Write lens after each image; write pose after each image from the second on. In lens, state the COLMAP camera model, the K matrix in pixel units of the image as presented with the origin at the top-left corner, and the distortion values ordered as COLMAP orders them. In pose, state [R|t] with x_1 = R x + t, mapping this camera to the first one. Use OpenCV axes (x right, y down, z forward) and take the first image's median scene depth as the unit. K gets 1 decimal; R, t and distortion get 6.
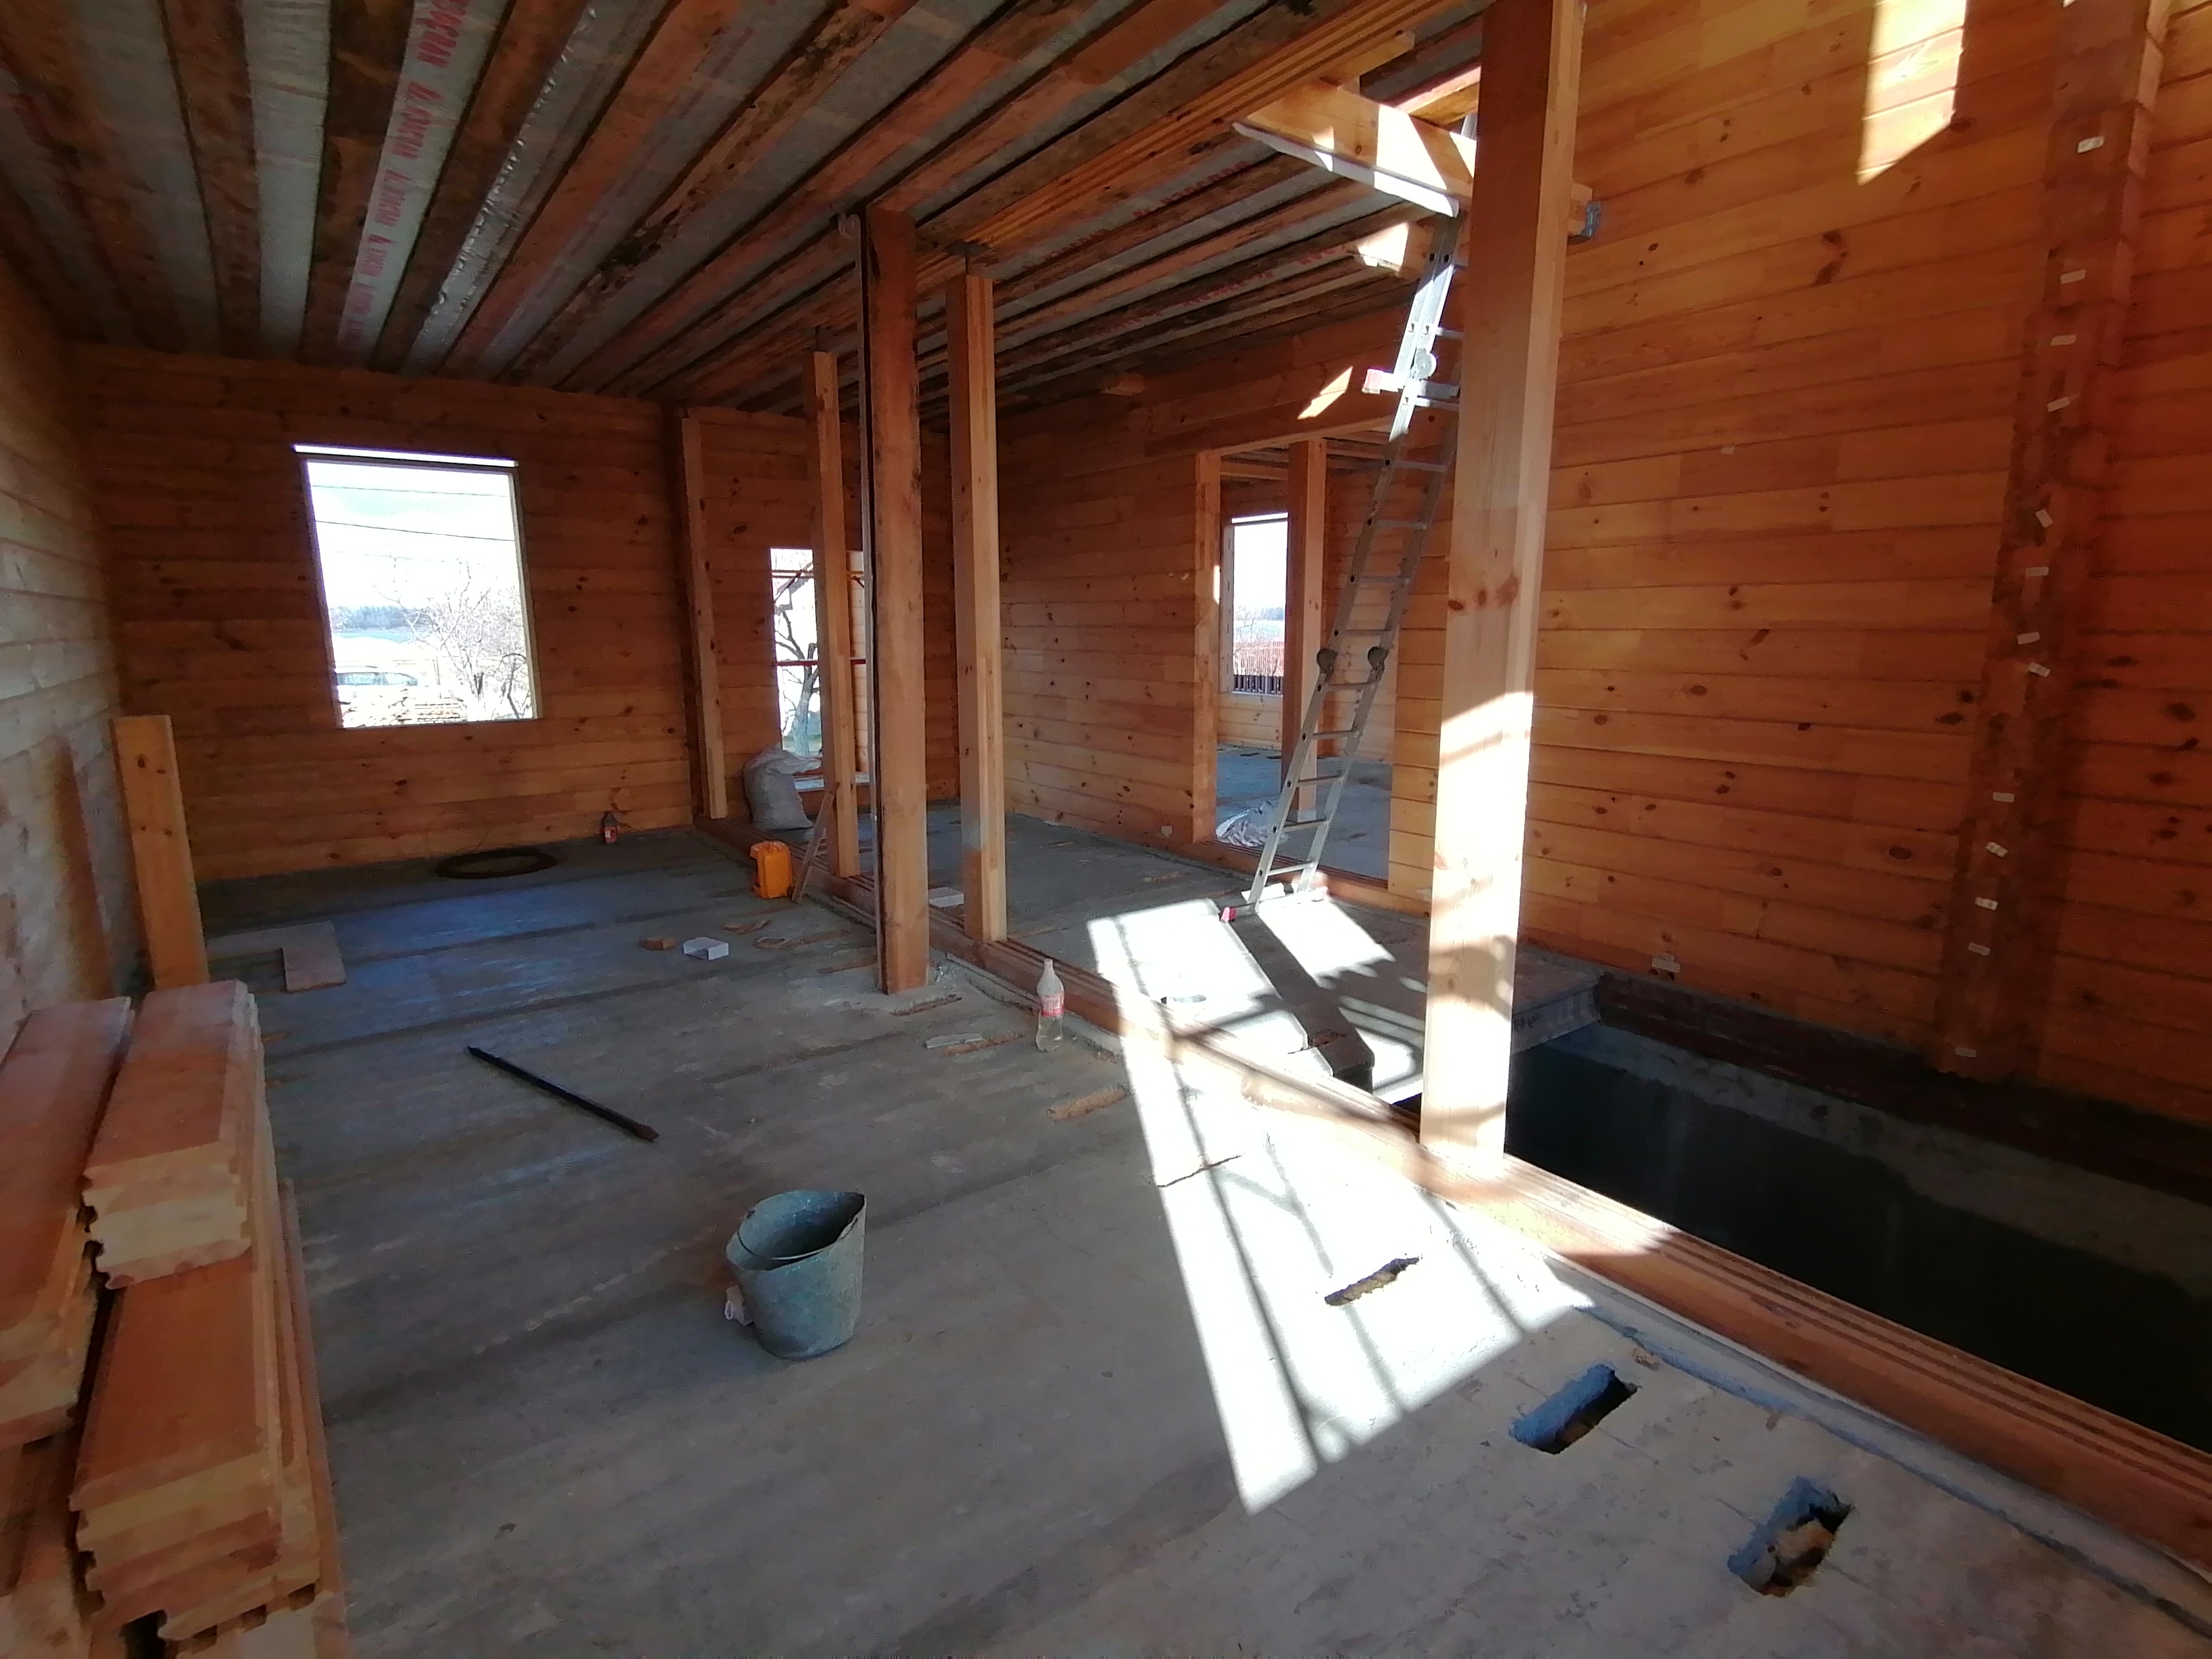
lens RADIAL K [[1106.1, 0, 1106.0], [0, 1106.1, 829.5], [0, 0, 1]] dist [0.002544, -0.000054]
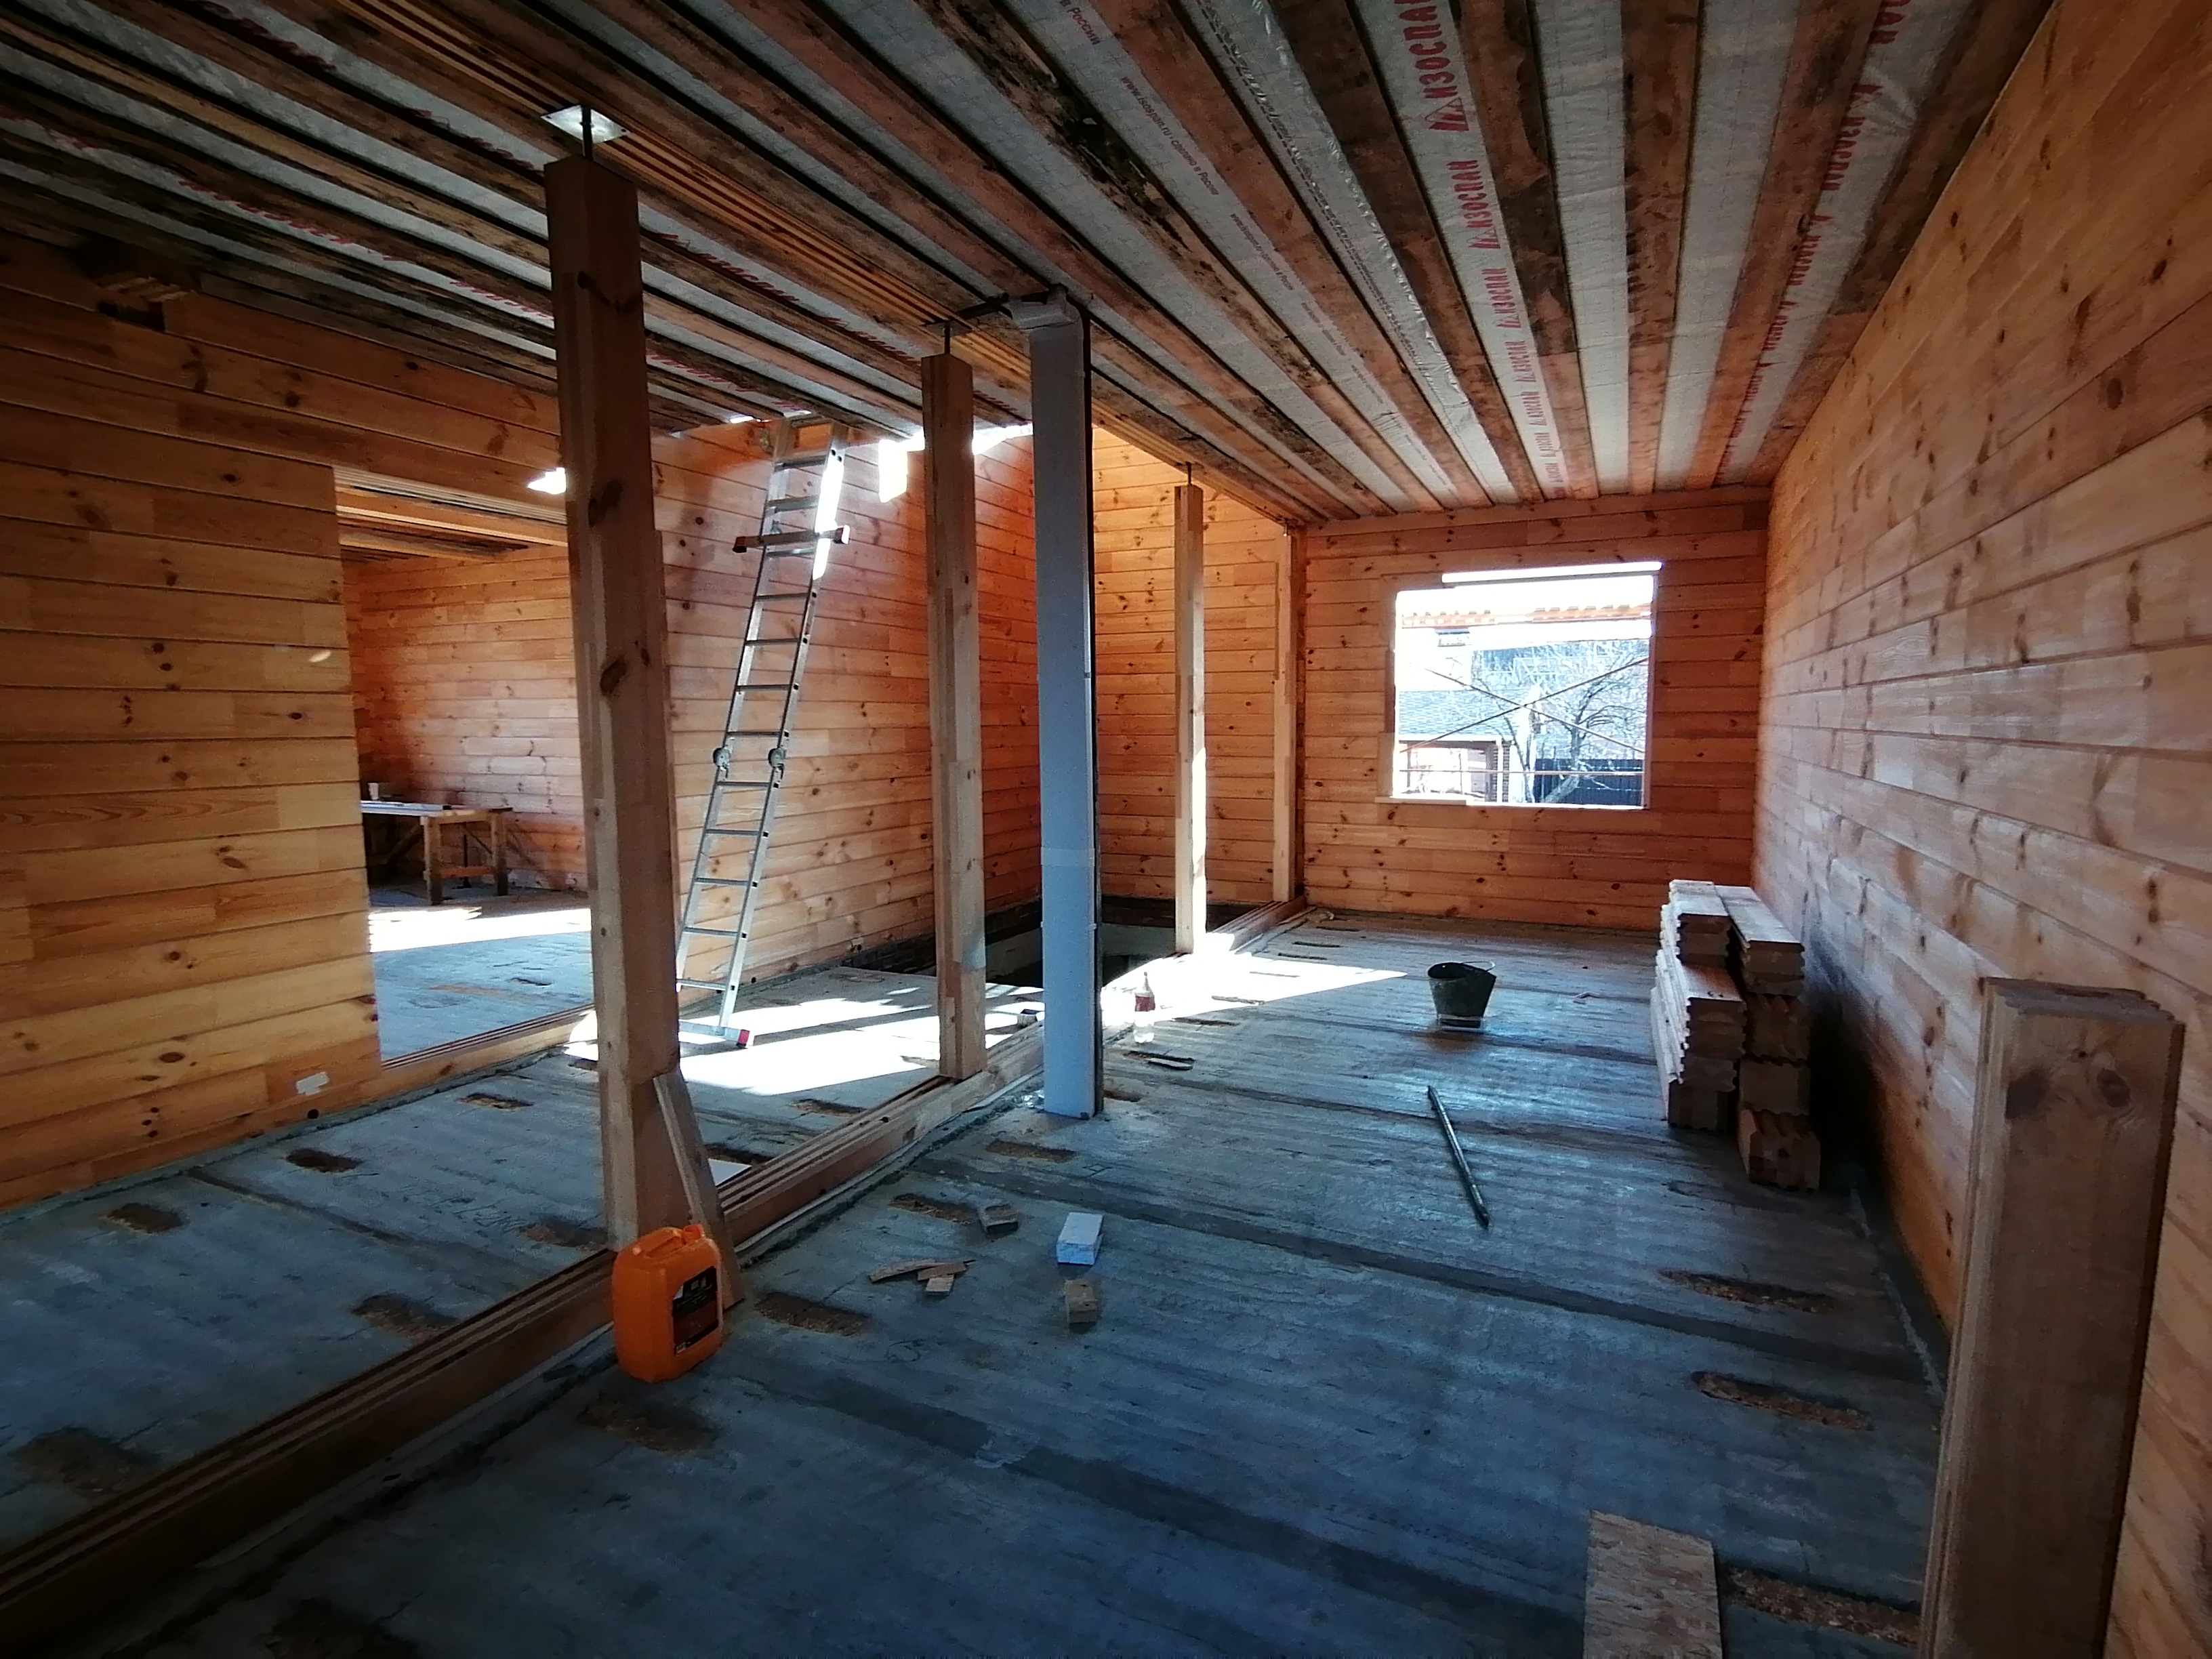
lens RADIAL K [[1106.1, 0, 1106.0], [0, 1106.1, 829.5], [0, 0, 1]] dist [0.002544, -0.000054]
pose [[-0.482784, -0.078512, 0.872213, -1.026721], [0.172415, 0.967958, 0.182566, -0.259268], [-0.858599, 0.238523, -0.453778, 1.394190]]
